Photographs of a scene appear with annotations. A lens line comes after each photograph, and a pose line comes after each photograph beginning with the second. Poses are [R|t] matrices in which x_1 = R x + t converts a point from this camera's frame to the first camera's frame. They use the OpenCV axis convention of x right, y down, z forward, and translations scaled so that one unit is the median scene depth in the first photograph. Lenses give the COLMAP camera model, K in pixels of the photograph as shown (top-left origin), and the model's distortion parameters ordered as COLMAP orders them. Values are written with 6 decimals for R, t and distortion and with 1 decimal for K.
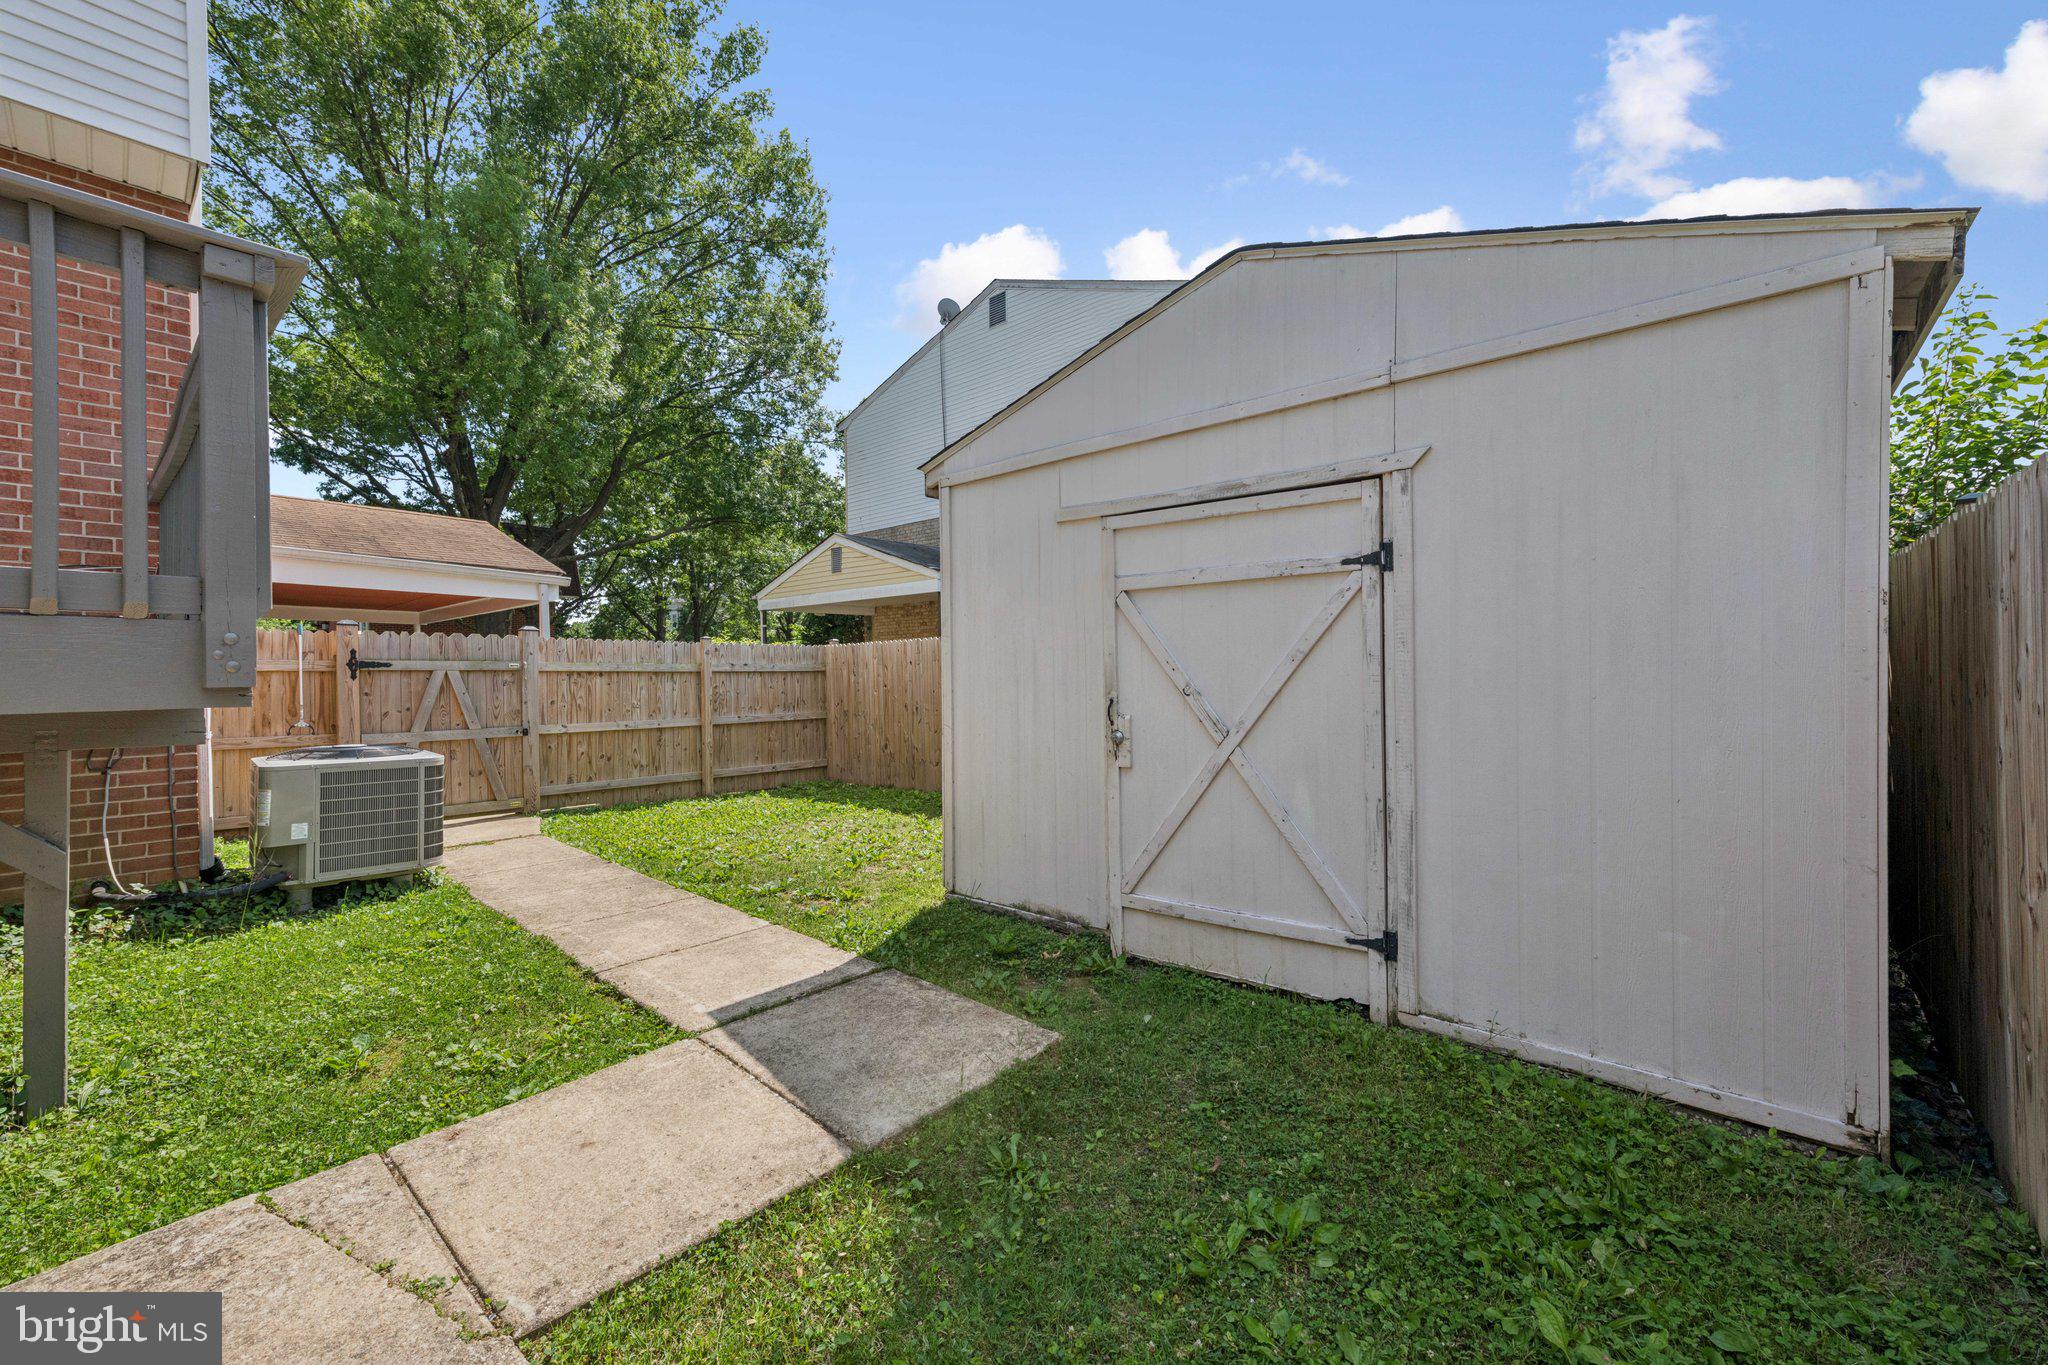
lens RADIAL K [[824.8, 0, 1022.9], [0, 824.8, 663.6], [0, 0, 1]] dist [0.000312, 0.000115]
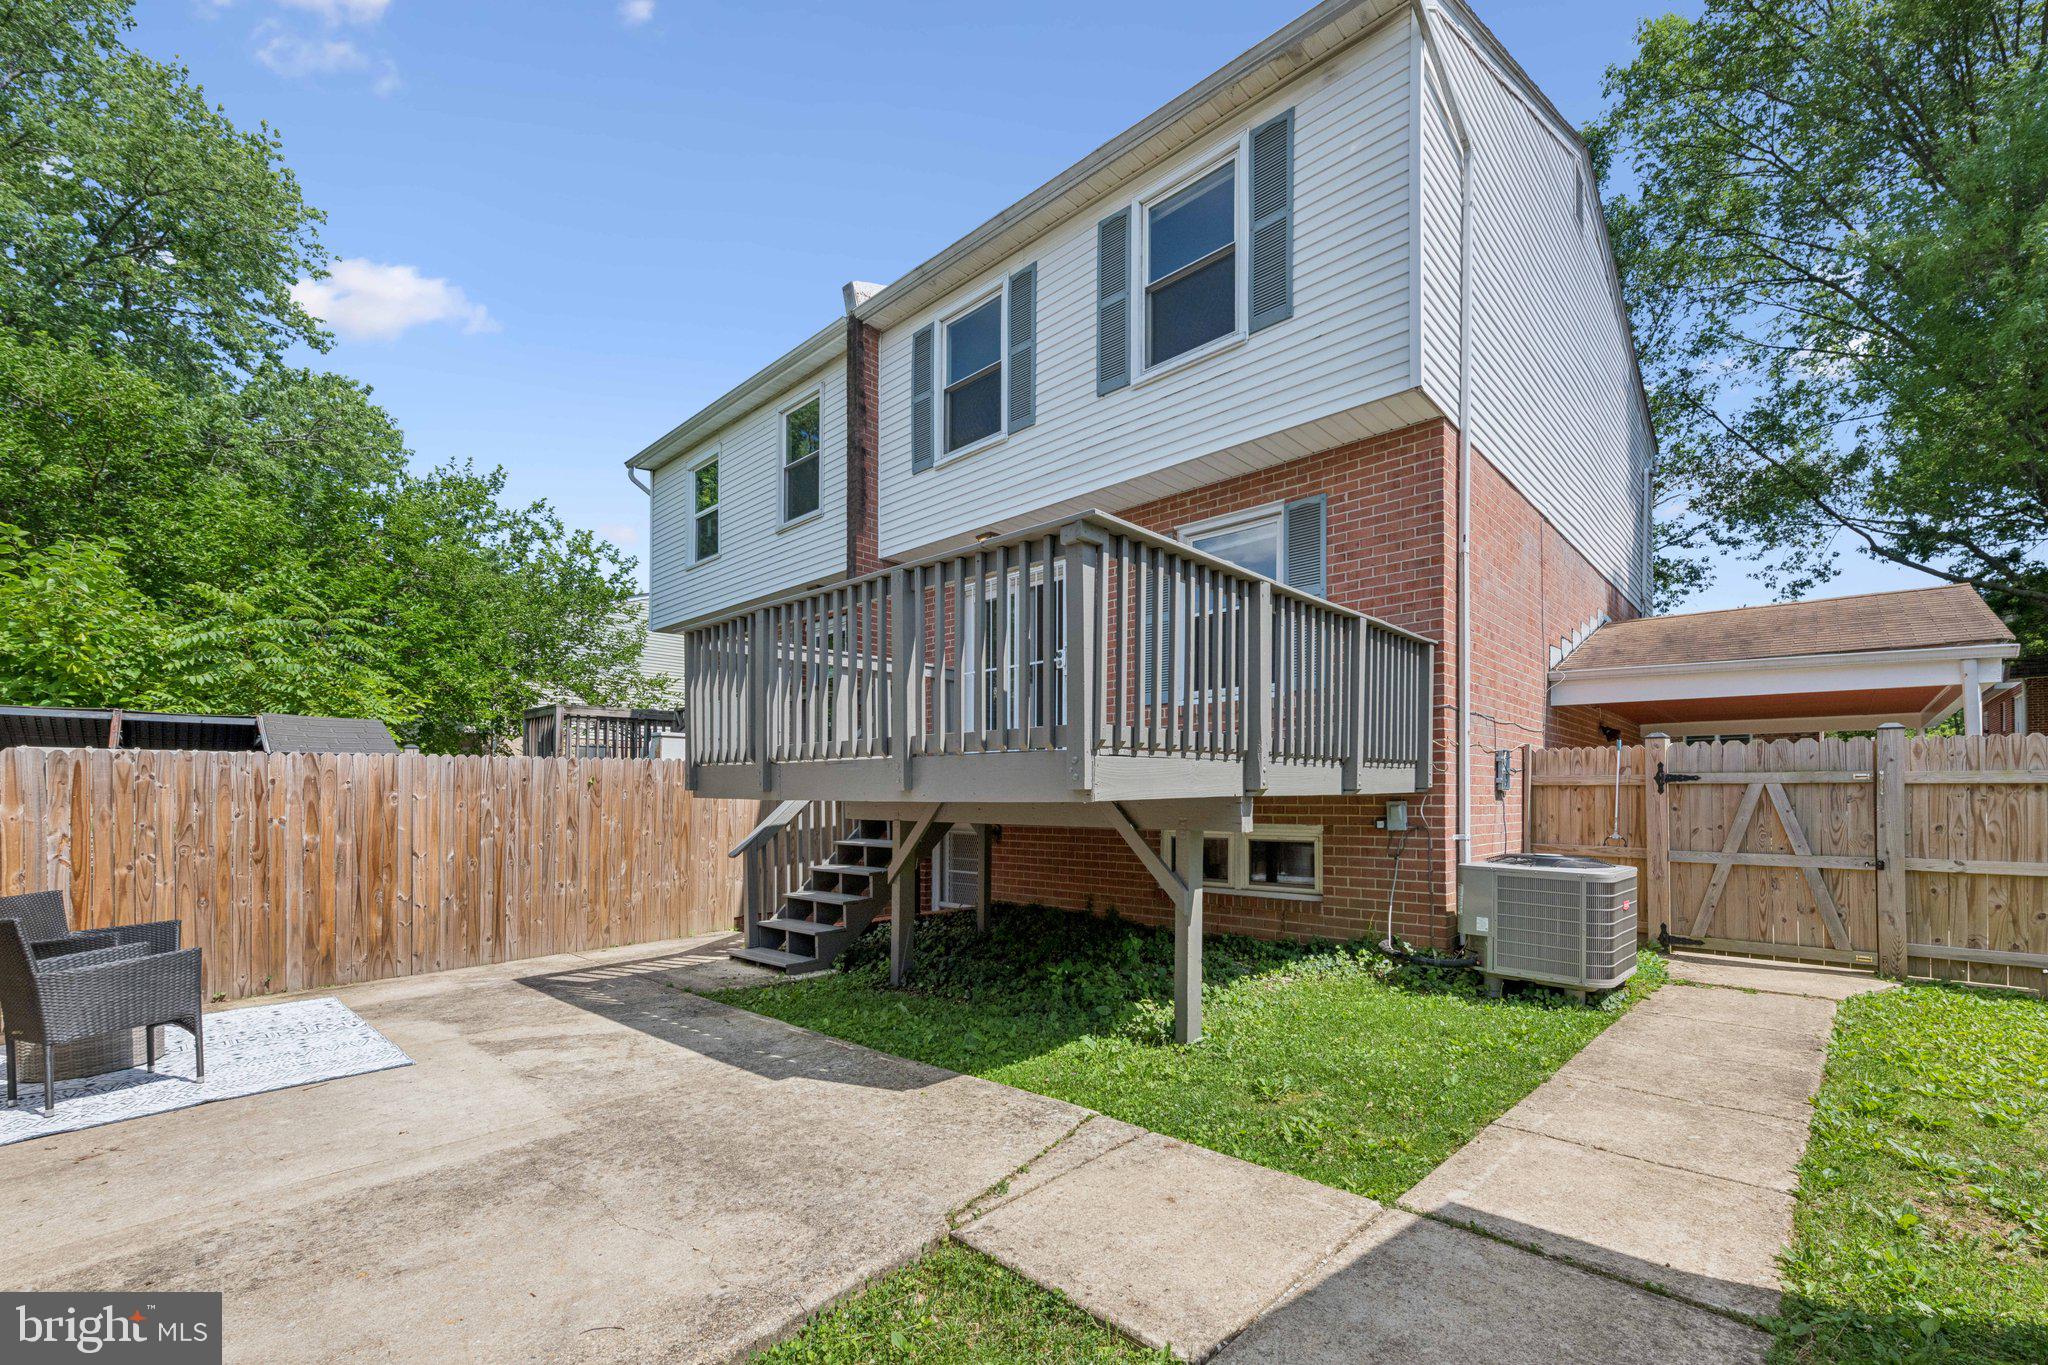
lens RADIAL K [[834.1, 0, 1024.8], [0, 834.1, 792.7], [0, 0, 1]] dist [0.000635, 0.000173]
pose [[-0.038365, 0.001153, -0.999263, 0.208895], [0.009764, 0.999952, 0.000779, 0.010506], [0.999216, -0.009727, -0.038375, 0.294860]]
